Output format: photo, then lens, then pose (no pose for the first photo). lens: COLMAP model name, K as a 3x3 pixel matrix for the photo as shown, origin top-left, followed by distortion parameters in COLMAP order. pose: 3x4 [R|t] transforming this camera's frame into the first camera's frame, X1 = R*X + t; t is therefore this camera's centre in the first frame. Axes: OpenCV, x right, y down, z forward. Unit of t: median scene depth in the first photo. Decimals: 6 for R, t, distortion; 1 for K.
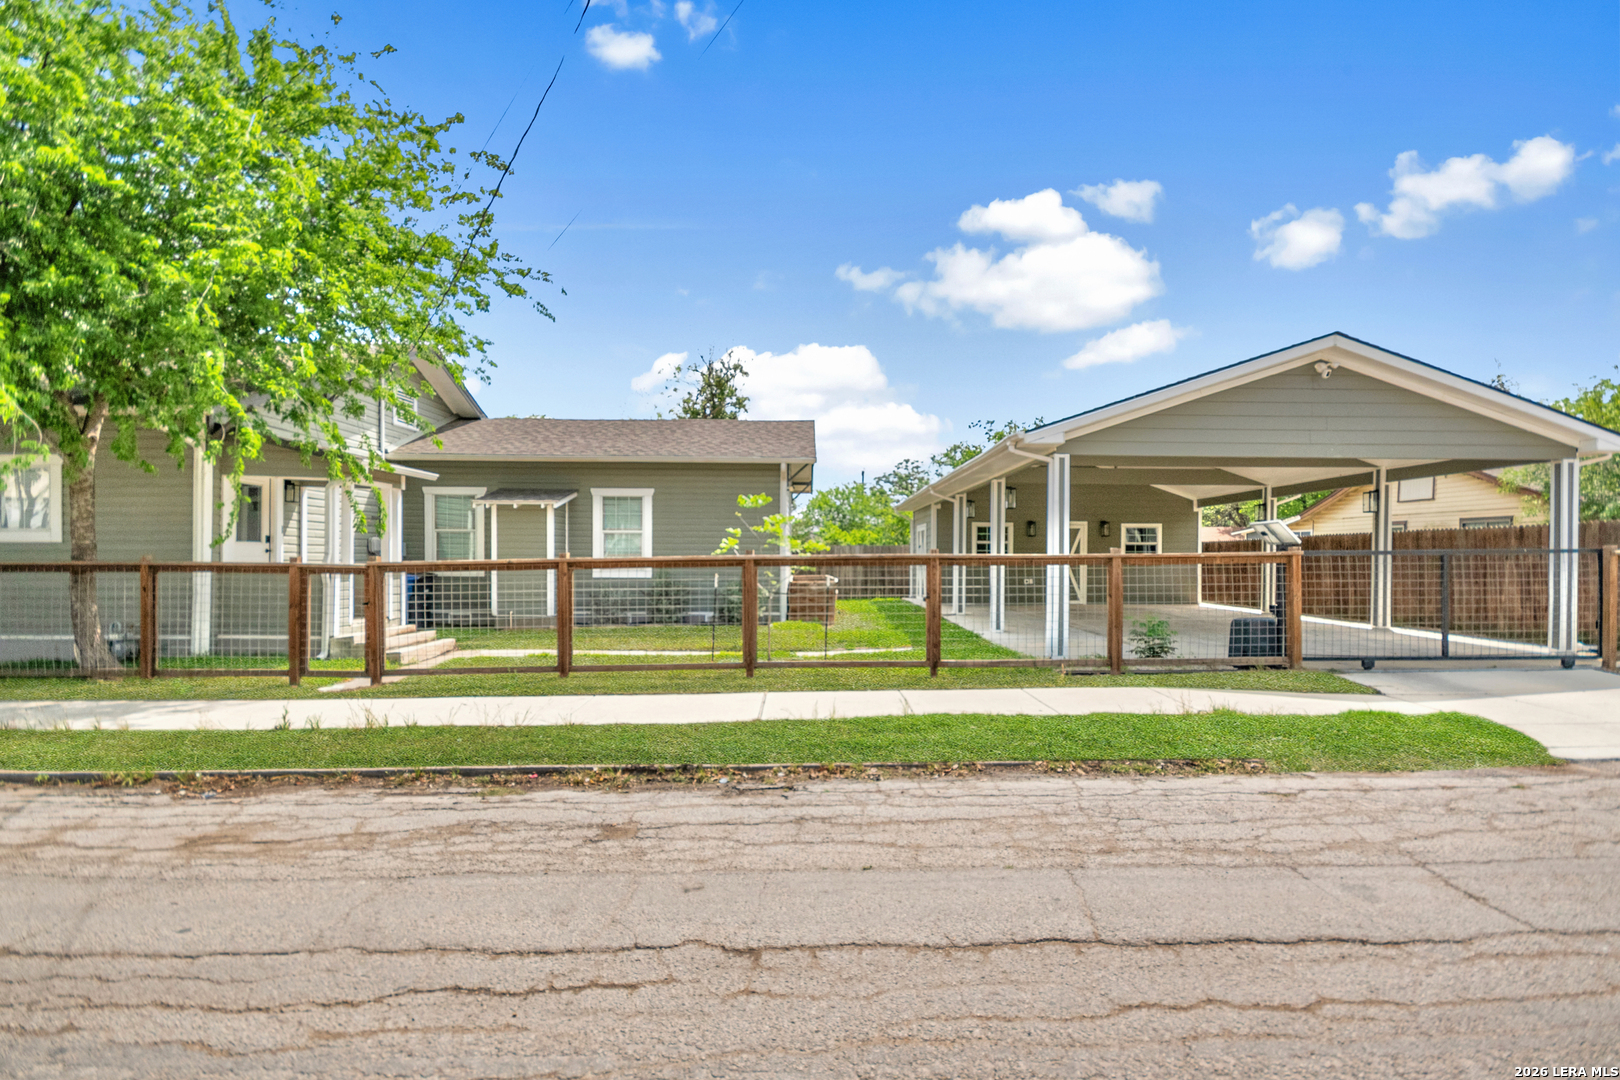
lens RADIAL K [[715.8, 0, 813.6], [0, 715.8, 564.6], [0, 0, 1]] dist [0.006798, -0.005061]
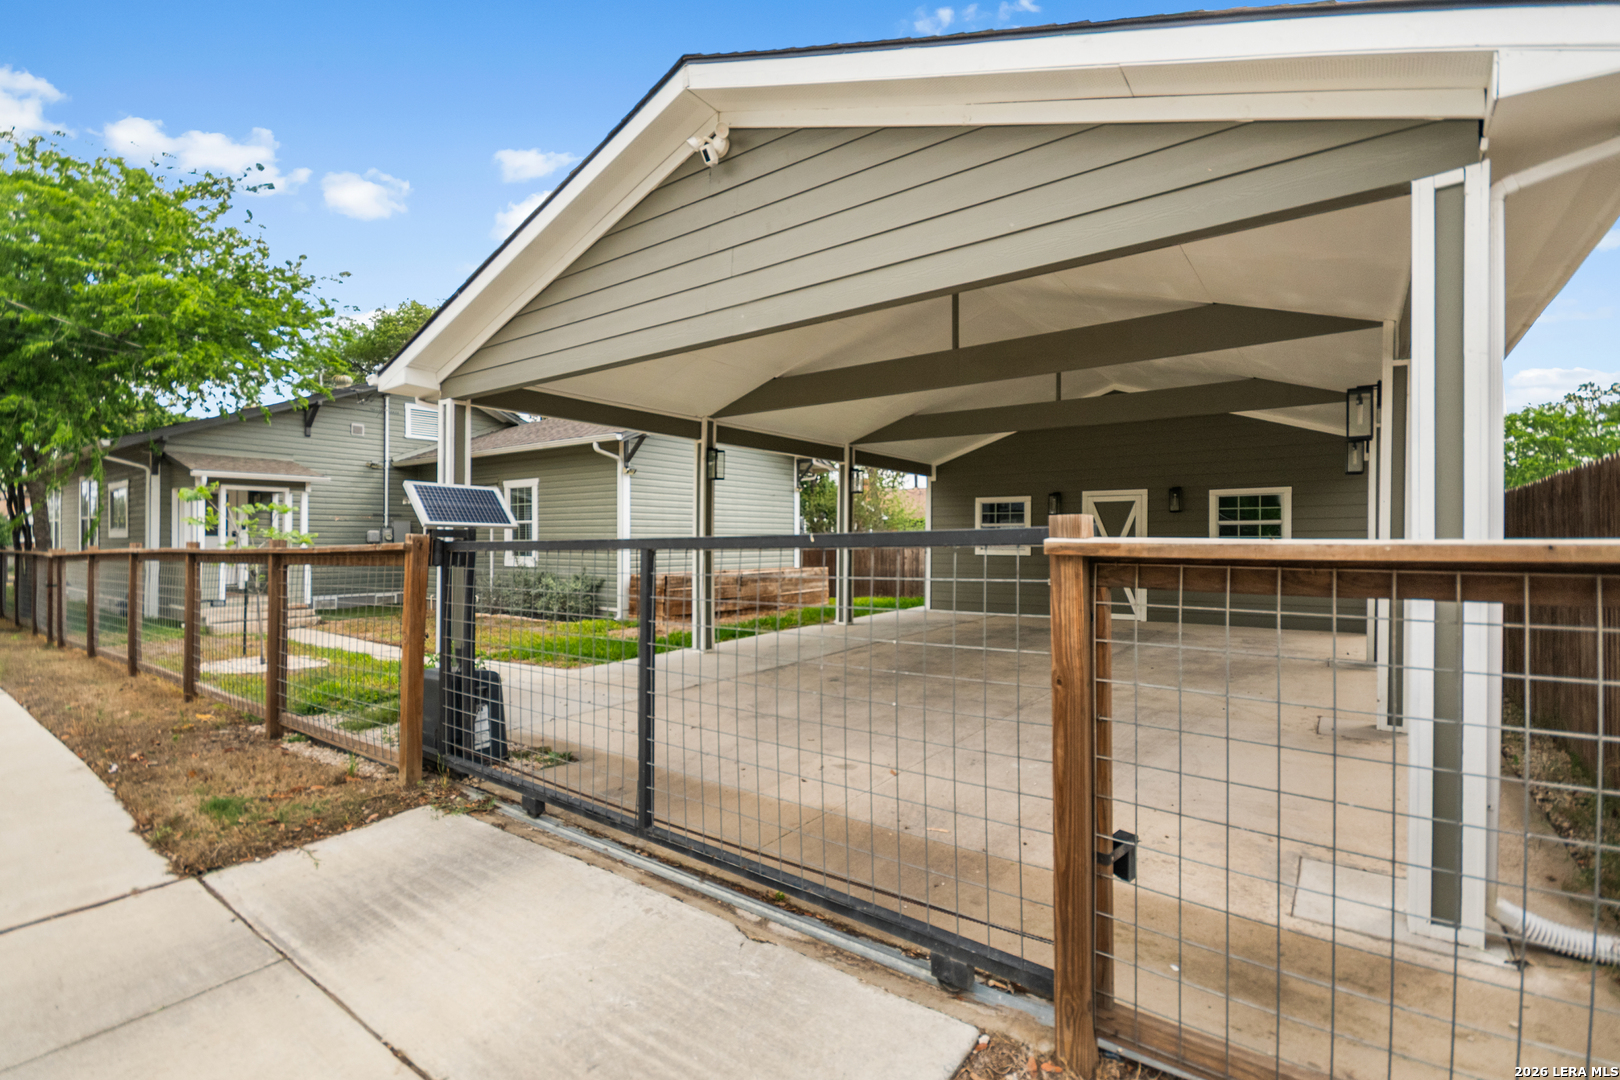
lens RADIAL K [[715.8, 0, 822.4], [0, 715.8, 545.8], [0, 0, 1]] dist [0.006798, -0.005061]
pose [[0.798355, 0.000572, -0.602187, 0.892439], [-0.004836, 0.999973, -0.005462, -0.011340], [0.602168, 0.007273, 0.798336, 0.576316]]
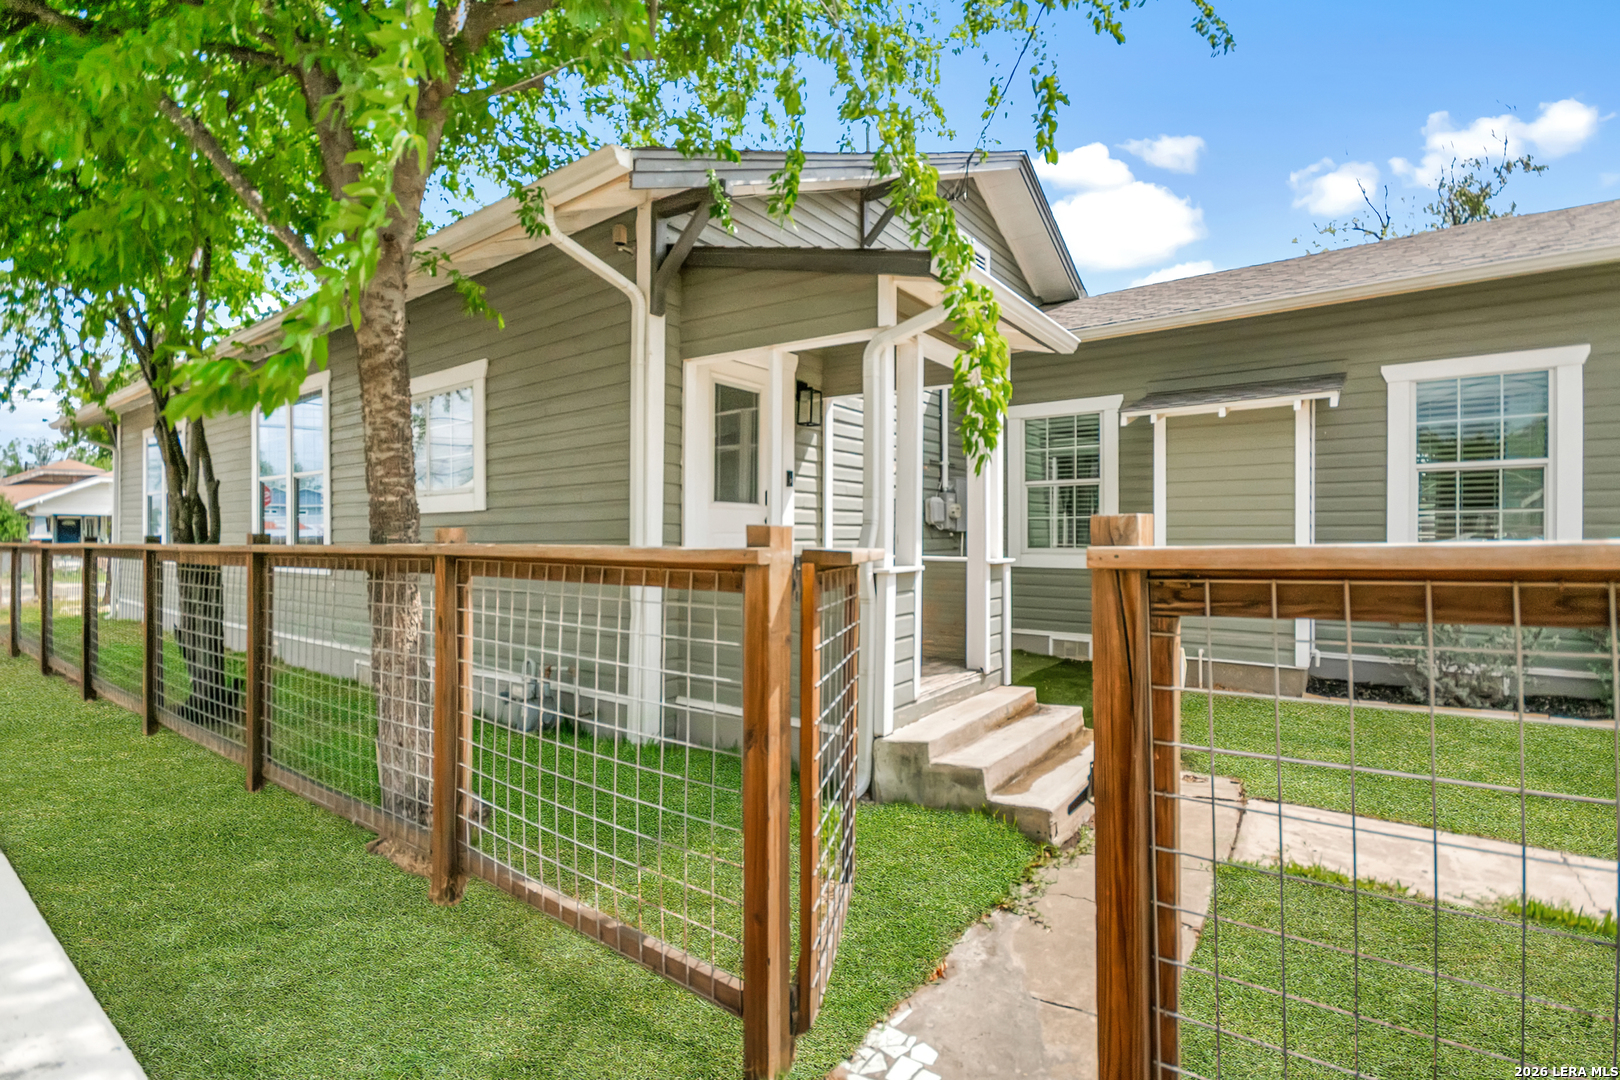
lens RADIAL K [[715.8, 0, 813.6], [0, 715.8, 541.5], [0, 0, 1]] dist [0.006798, -0.005061]
pose [[0.788560, -0.000580, -0.614958, -0.405007], [0.000596, 1.000000, -0.000179, -0.004527], [0.614958, -0.000226, 0.788560, 0.592221]]
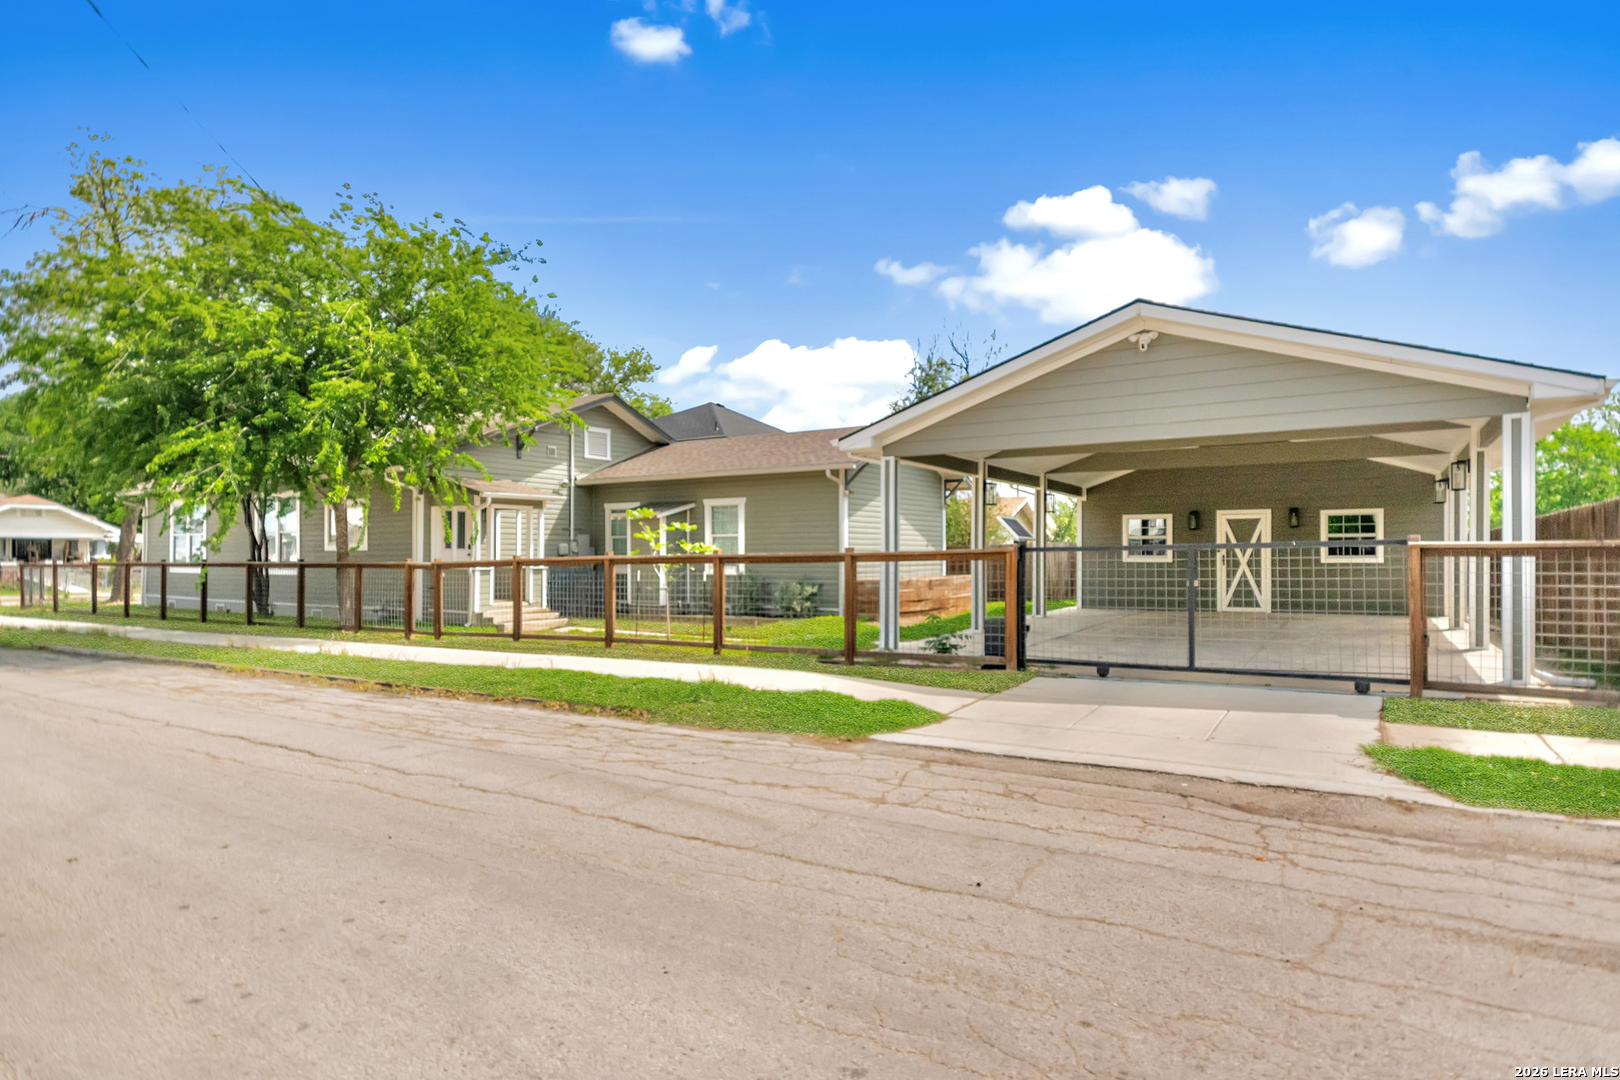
lens RADIAL K [[841.3, 0, 840.9], [0, 841.3, 562.3], [0, 0, 1]] dist [0.005397, 0.001501]
pose [[0.841323, -0.002667, -0.540526, 0.817045], [-0.000241, 0.999986, -0.005308, 0.005597], [0.540532, 0.004596, 0.841311, -0.060726]]
